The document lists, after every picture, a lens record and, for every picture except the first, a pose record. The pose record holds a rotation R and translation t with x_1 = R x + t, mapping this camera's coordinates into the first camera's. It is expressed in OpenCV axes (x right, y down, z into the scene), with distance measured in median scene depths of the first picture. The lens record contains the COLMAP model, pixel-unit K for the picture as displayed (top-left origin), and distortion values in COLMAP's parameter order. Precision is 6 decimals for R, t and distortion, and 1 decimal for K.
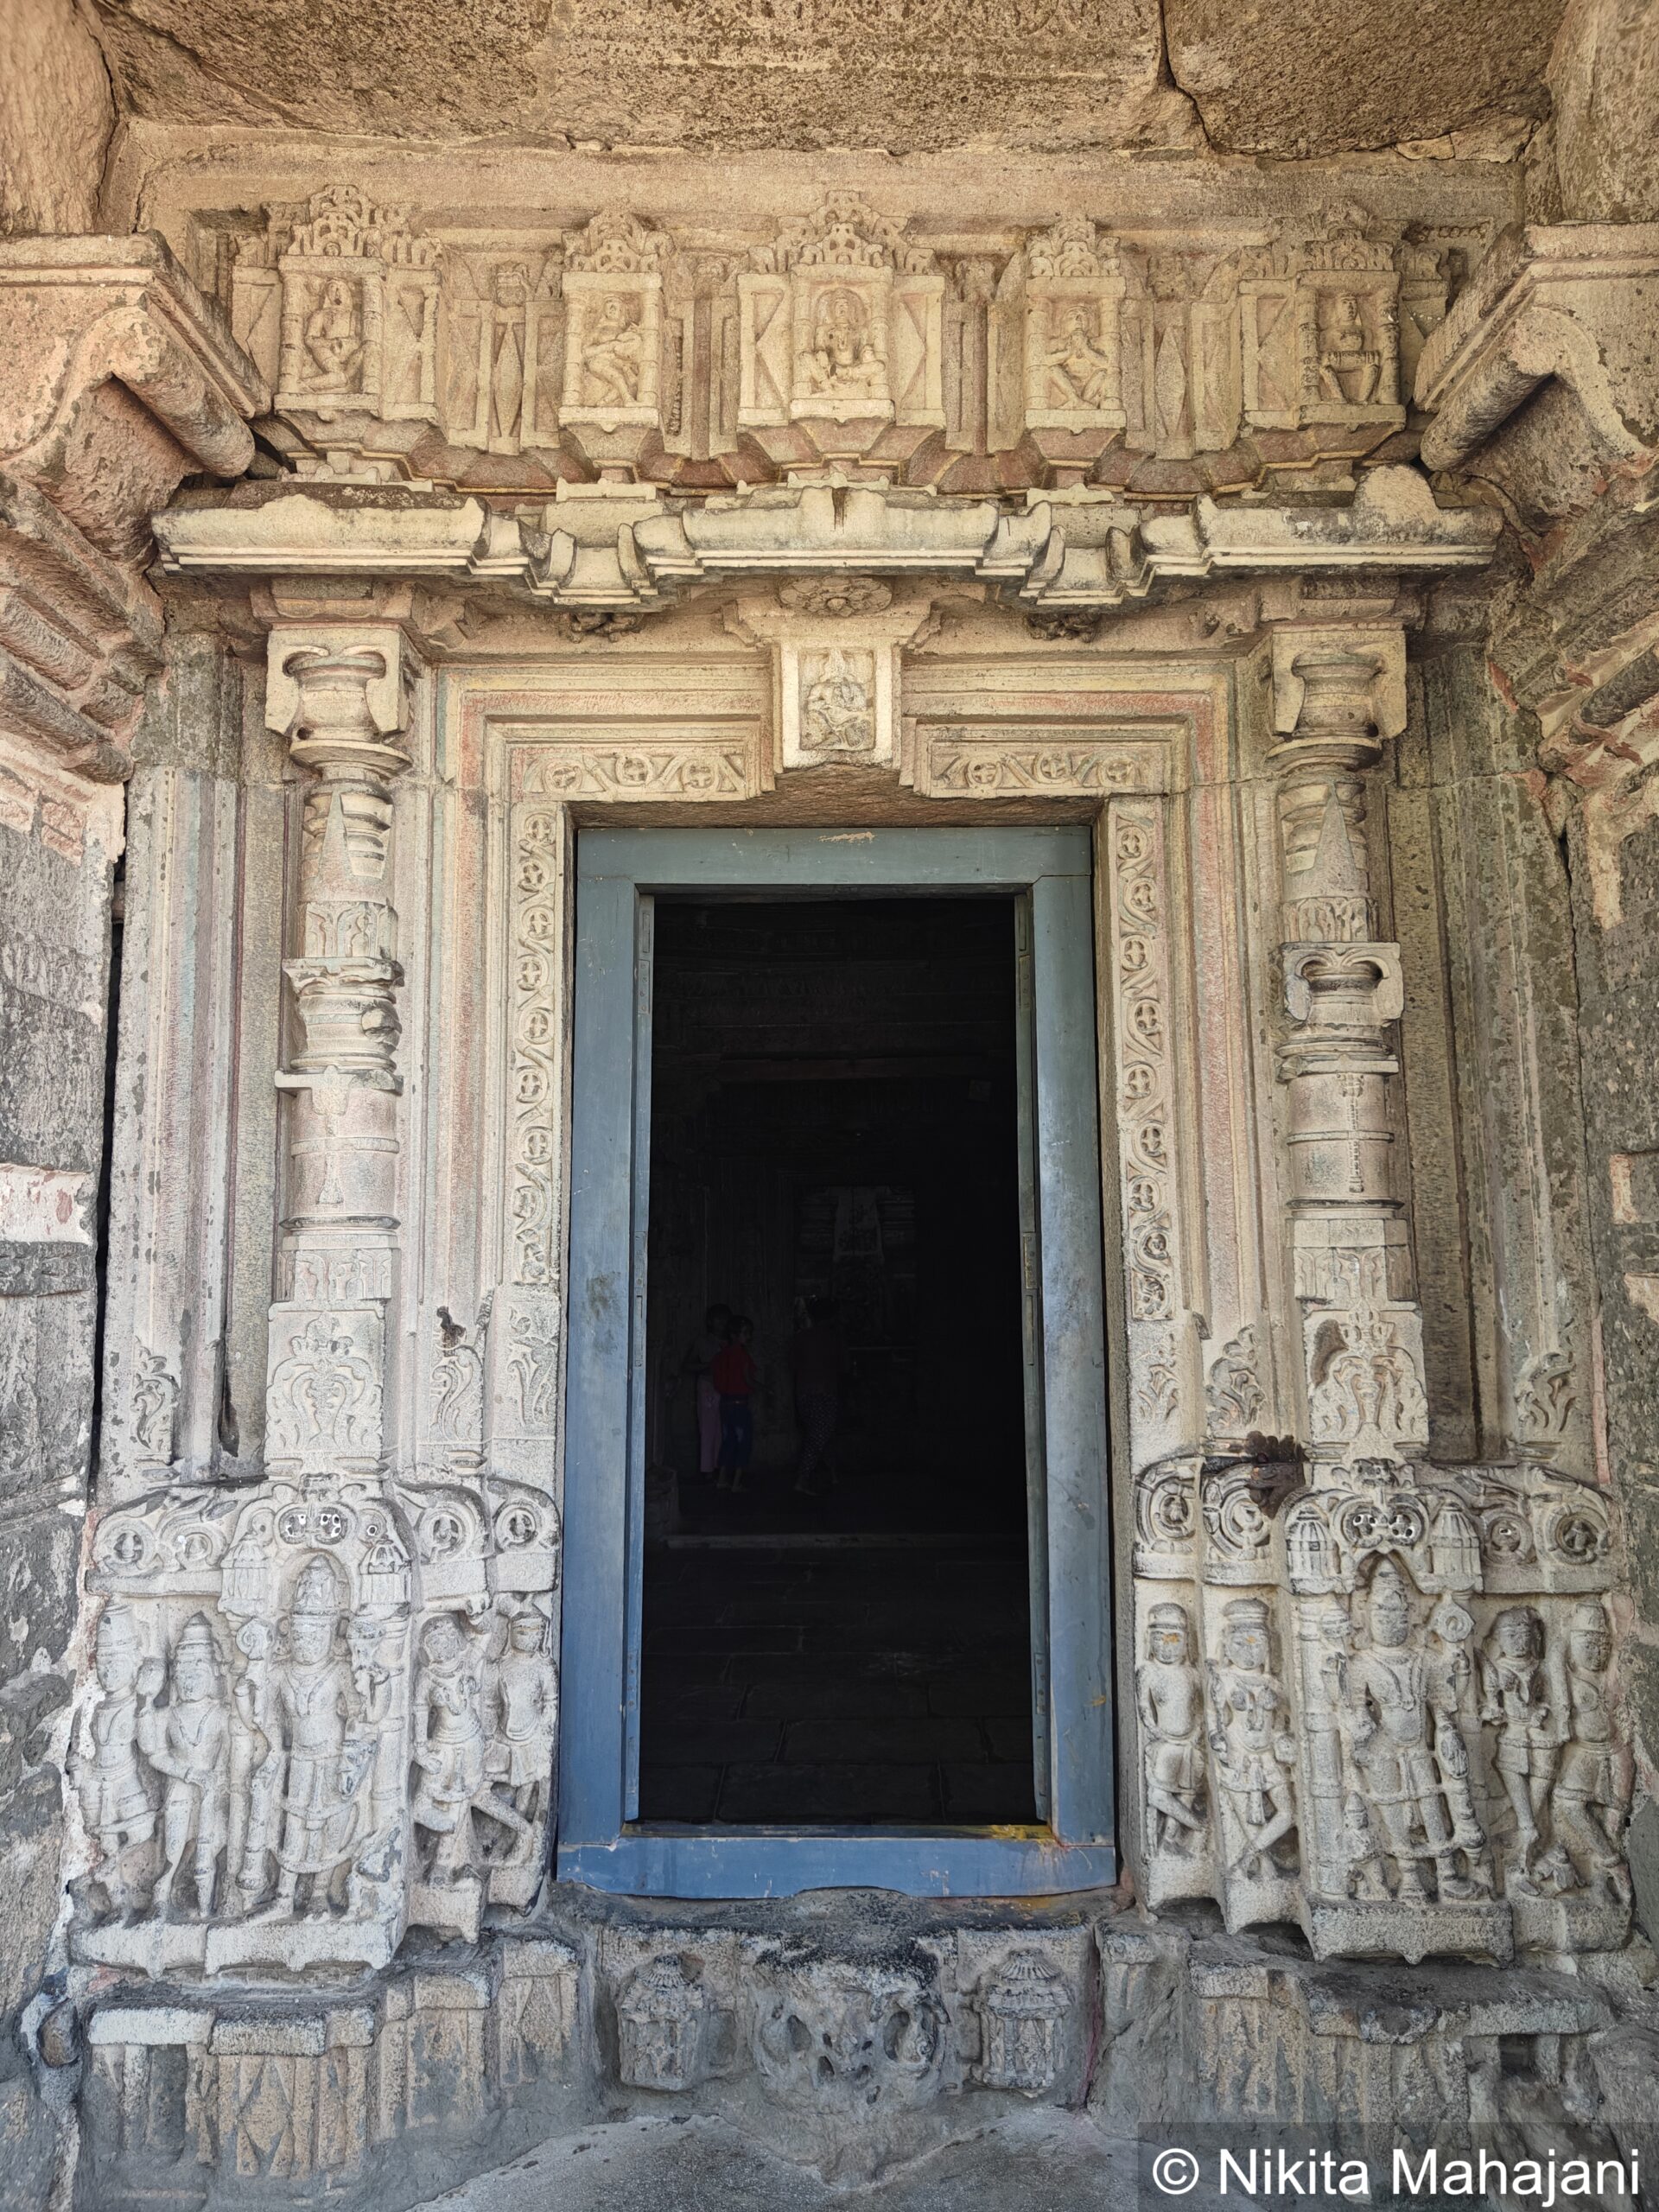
lens RADIAL K [[1542.3, 0, 818.2], [0, 1542.3, 1110.7], [0, 0, 1]] dist [0.011503, -0.006605]
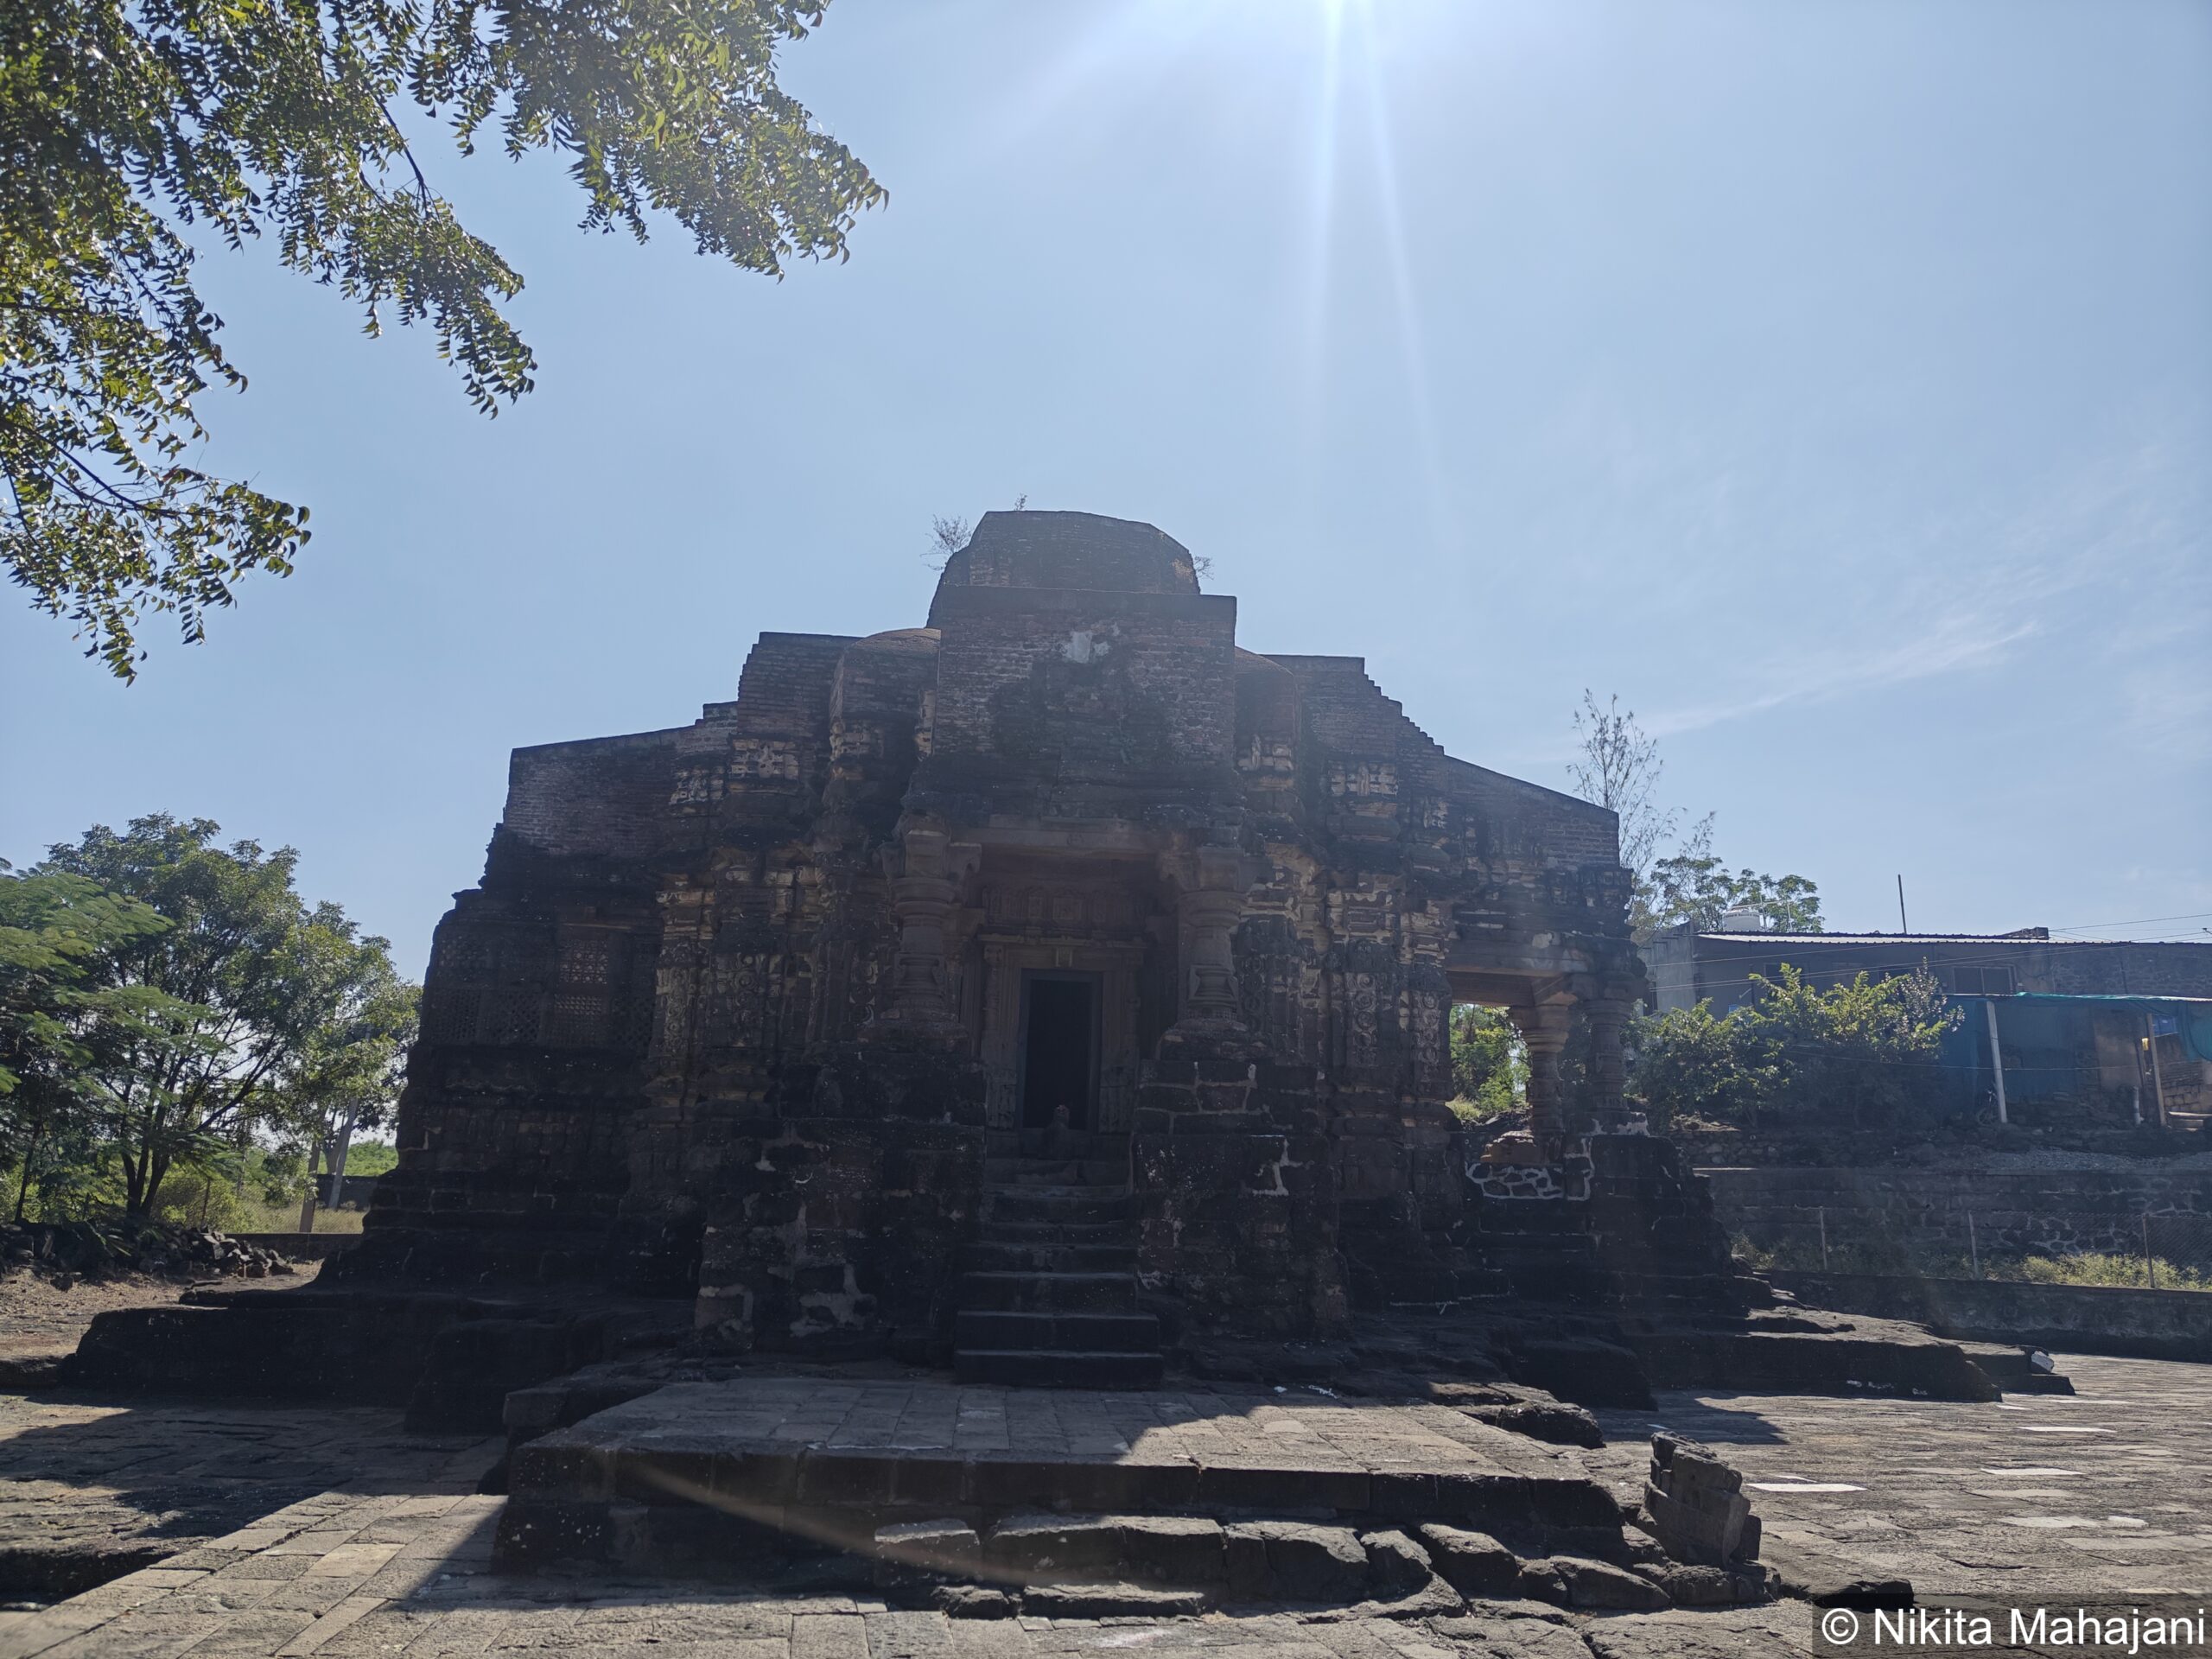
lens RADIAL K [[1542.3, 0, 1107.8], [0, 1542.3, 829.4], [0, 0, 1]] dist [0.011503, -0.006605]
pose [[0.996835, 0.057734, 0.054659, -0.214237], [-0.050392, 0.990584, -0.127291, 0.034142], [-0.061494, 0.124134, 0.990358, -6.127925]]
